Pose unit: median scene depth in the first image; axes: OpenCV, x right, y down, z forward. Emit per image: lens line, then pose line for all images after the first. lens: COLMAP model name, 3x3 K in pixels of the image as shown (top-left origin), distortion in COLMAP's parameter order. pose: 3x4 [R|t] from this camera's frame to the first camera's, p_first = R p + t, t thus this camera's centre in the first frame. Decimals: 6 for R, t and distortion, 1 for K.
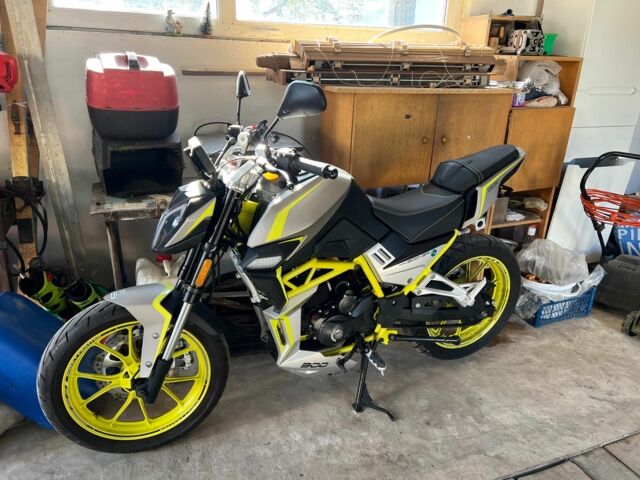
lens RADIAL K [[476.0, 0, 319.3], [0, 476.0, 239.3], [0, 0, 1]] dist [0.007145, -0.000138]
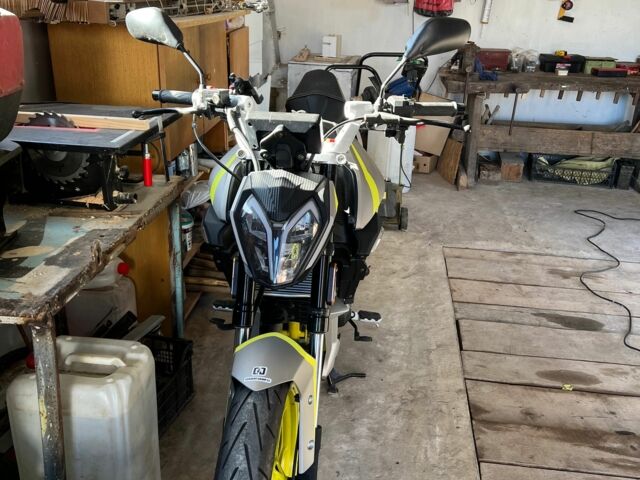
lens RADIAL K [[623.2, 0, 319.5], [0, 623.2, 239.4], [0, 0, 1]] dist [-0.004748, 0.000000]
pose [[0.475875, -0.349615, 0.807039, -0.808433], [0.299848, 0.927116, 0.224826, -0.175730], [-0.826822, 0.135000, 0.546023, 0.389935]]
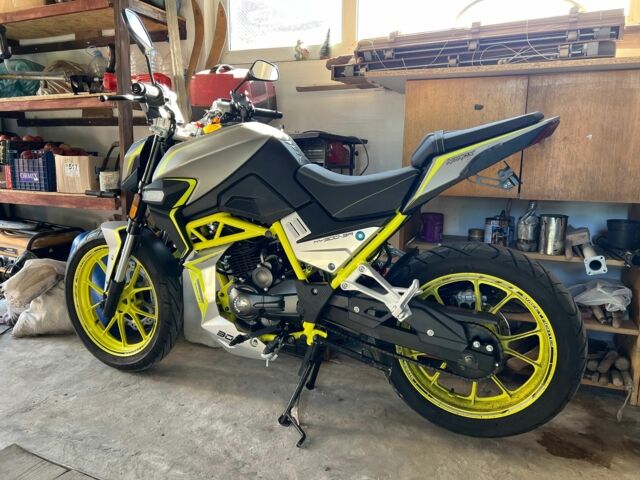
lens RADIAL K [[476.0, 0, 319.5], [0, 476.0, 239.0], [0, 0, 1]] dist [0.007145, -0.000138]
pose [[0.703091, 0.098622, -0.704228, 0.731369], [-0.245469, 0.963121, -0.110195, 0.133849], [0.667389, 0.250343, 0.701370, 0.402614]]
